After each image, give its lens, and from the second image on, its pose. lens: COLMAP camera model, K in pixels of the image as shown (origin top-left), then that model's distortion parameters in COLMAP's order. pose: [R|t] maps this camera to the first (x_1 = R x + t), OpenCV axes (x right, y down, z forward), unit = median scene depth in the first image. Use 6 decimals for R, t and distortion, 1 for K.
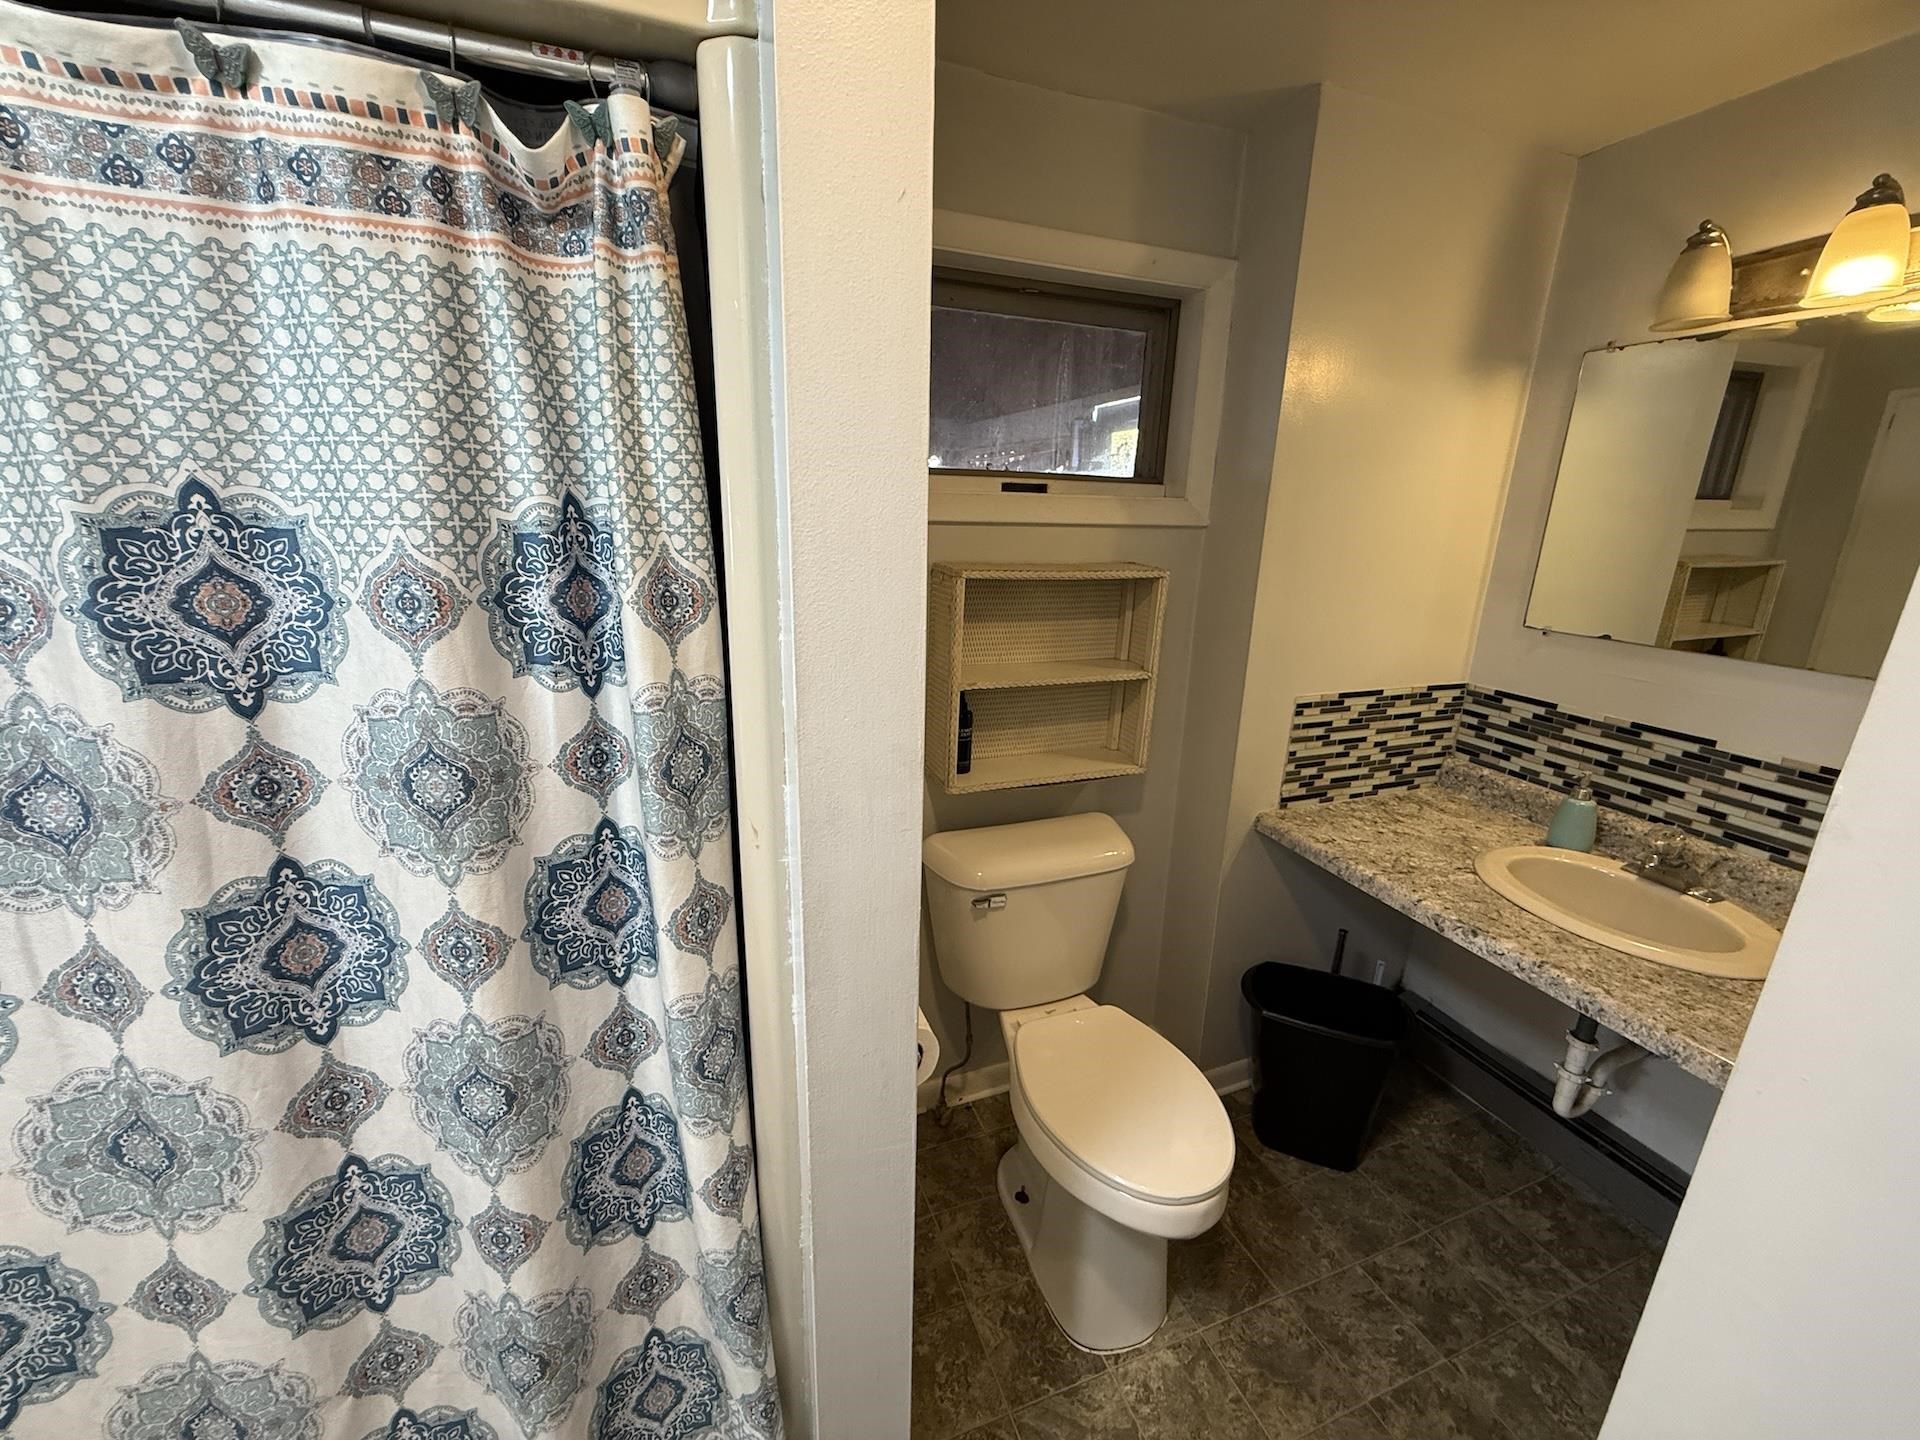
lens RADIAL K [[763.3, 0, 955.1], [0, 763.3, 719.3], [0, 0, 1]] dist [-0.000457, -0.000190]
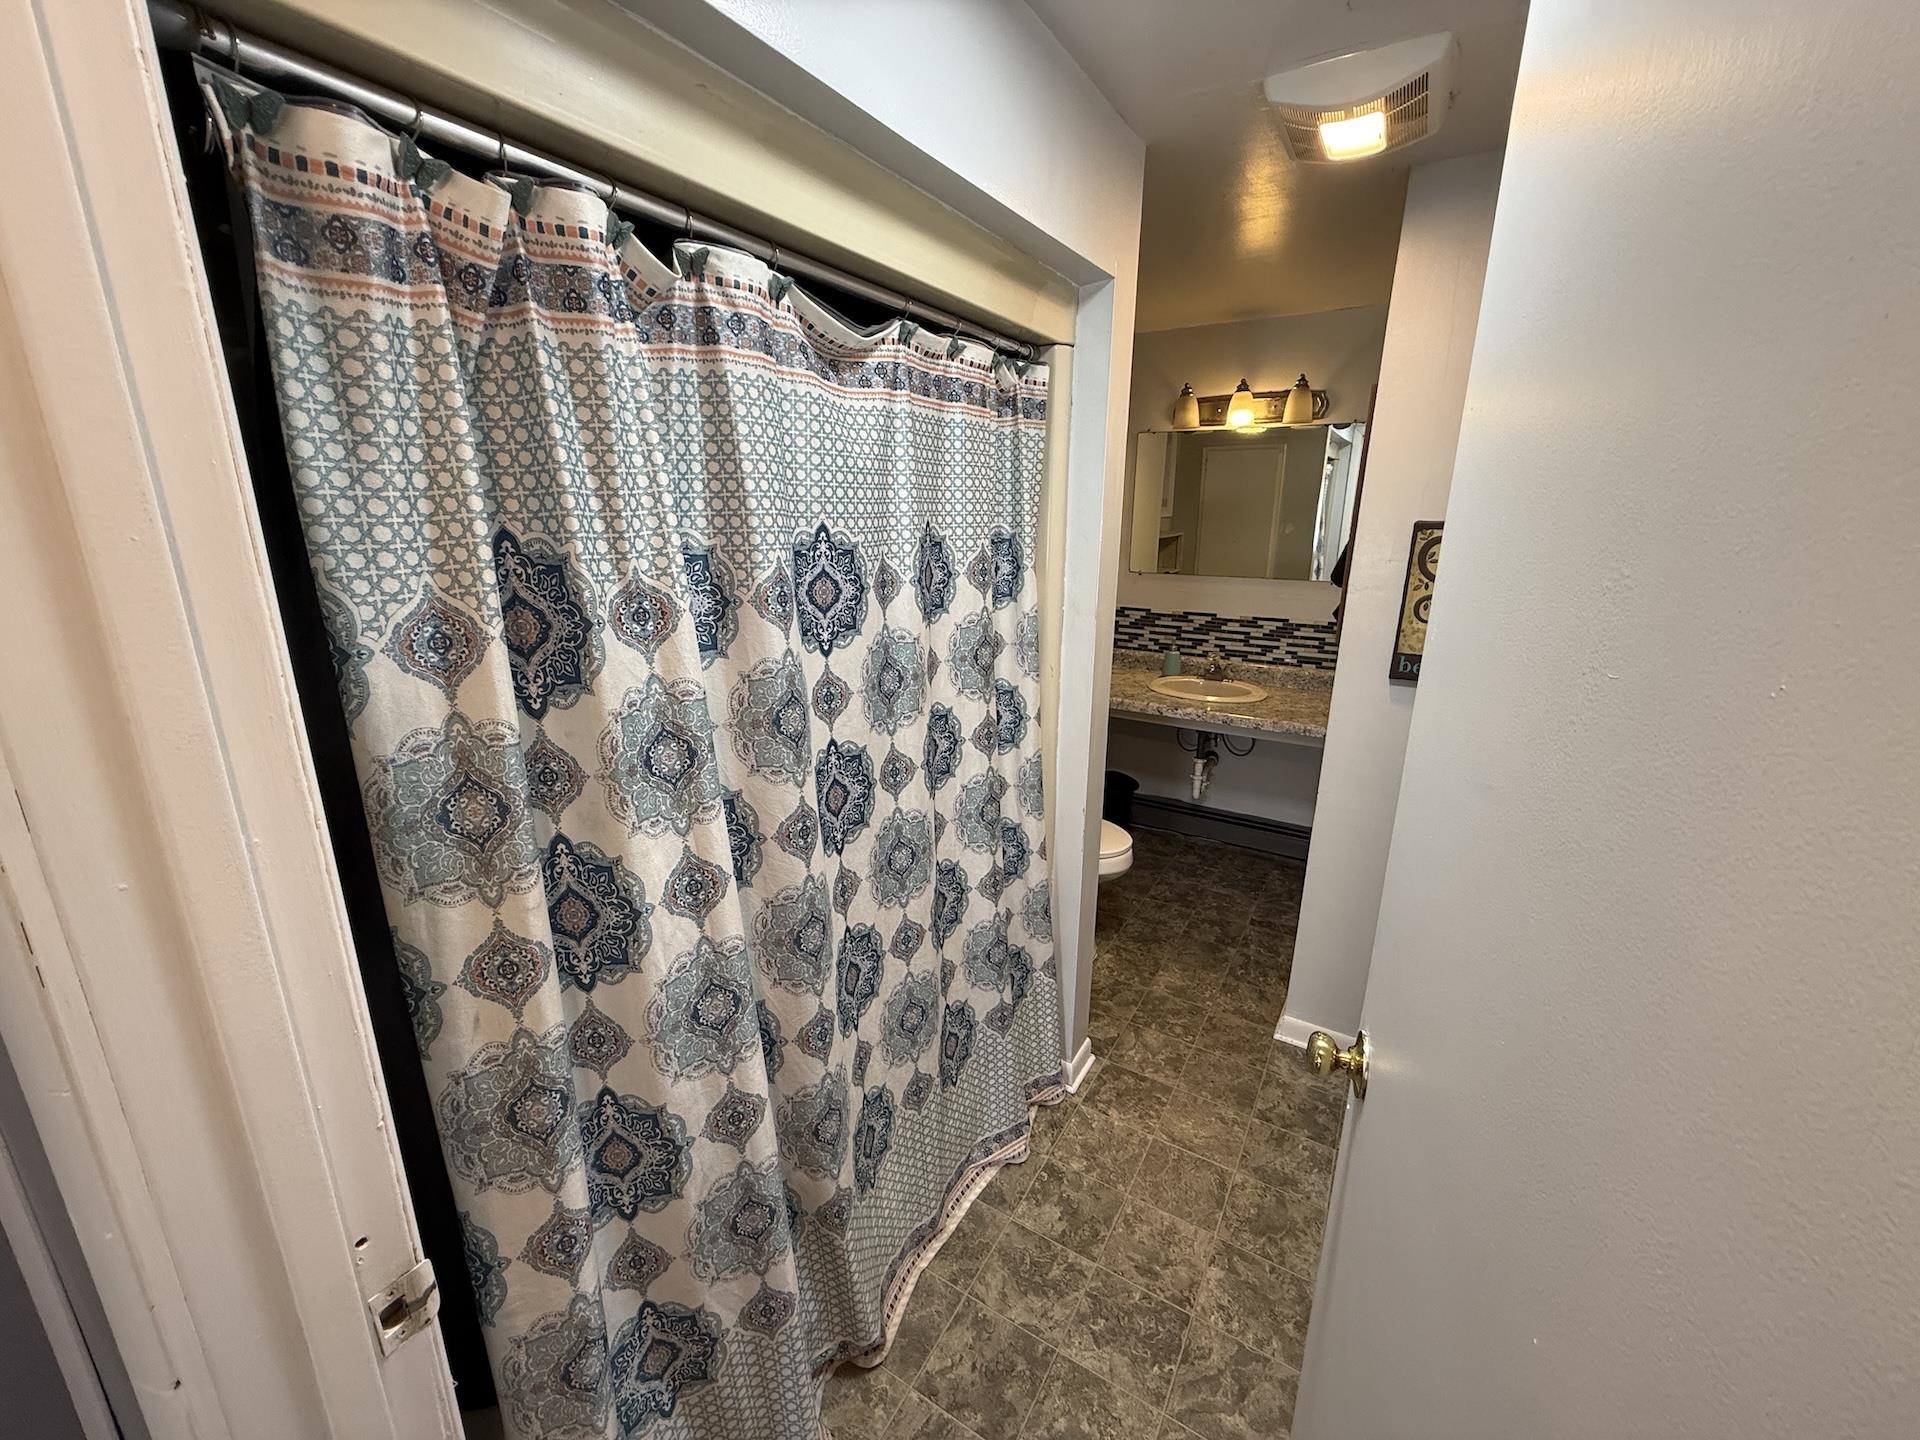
lens RADIAL K [[763.3, 0, 955.1], [0, 763.3, 719.3], [0, 0, 1]] dist [-0.000457, -0.000190]
pose [[0.781008, -0.190684, 0.594699, -1.329054], [0.189884, 0.979669, 0.064750, 0.056410], [-0.594955, 0.062354, 0.801337, -0.417930]]
